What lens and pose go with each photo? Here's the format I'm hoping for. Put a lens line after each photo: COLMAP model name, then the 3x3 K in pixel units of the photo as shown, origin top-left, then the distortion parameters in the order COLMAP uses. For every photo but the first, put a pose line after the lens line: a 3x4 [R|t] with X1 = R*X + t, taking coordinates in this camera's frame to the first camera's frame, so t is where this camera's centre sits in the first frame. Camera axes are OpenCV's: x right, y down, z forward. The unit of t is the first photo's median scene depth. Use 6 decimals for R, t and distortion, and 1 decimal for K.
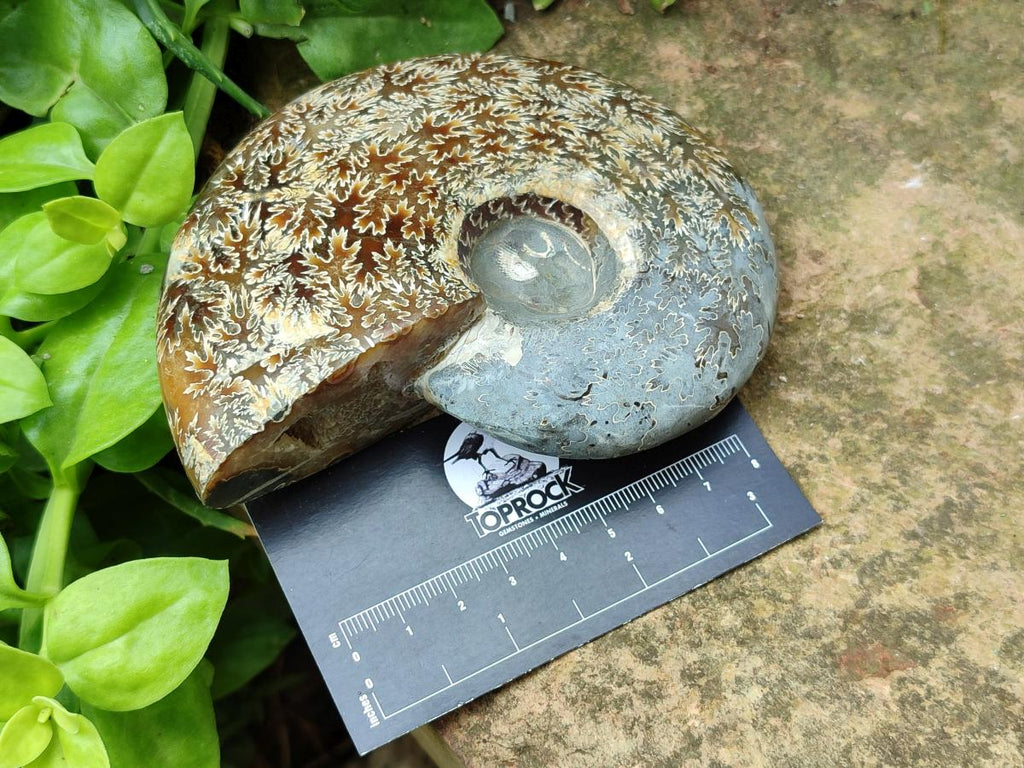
lens RADIAL K [[1522.8, 0, 508.0], [0, 1522.8, 374.5], [0, 0, 1]] dist [0.324113, -2.273723]
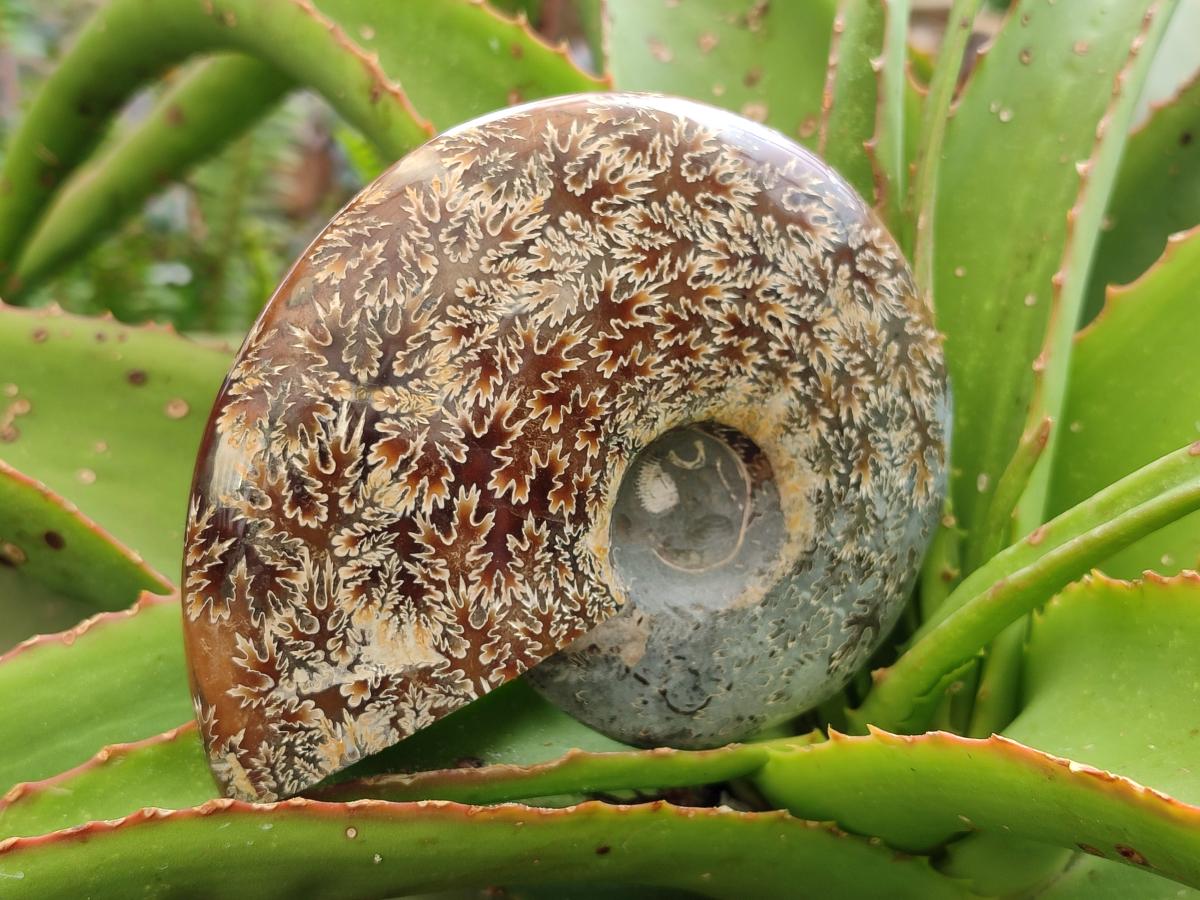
lens RADIAL K [[1784.5, 0, 595.4], [0, 1784.5, 438.9], [0, 0, 1]] dist [0.324113, -2.273723]
pose [[0.926989, 0.162065, 0.338268, -0.339731], [-0.331626, 0.775495, 0.537245, -0.578365], [-0.175257, -0.610199, 0.772620, 0.340671]]
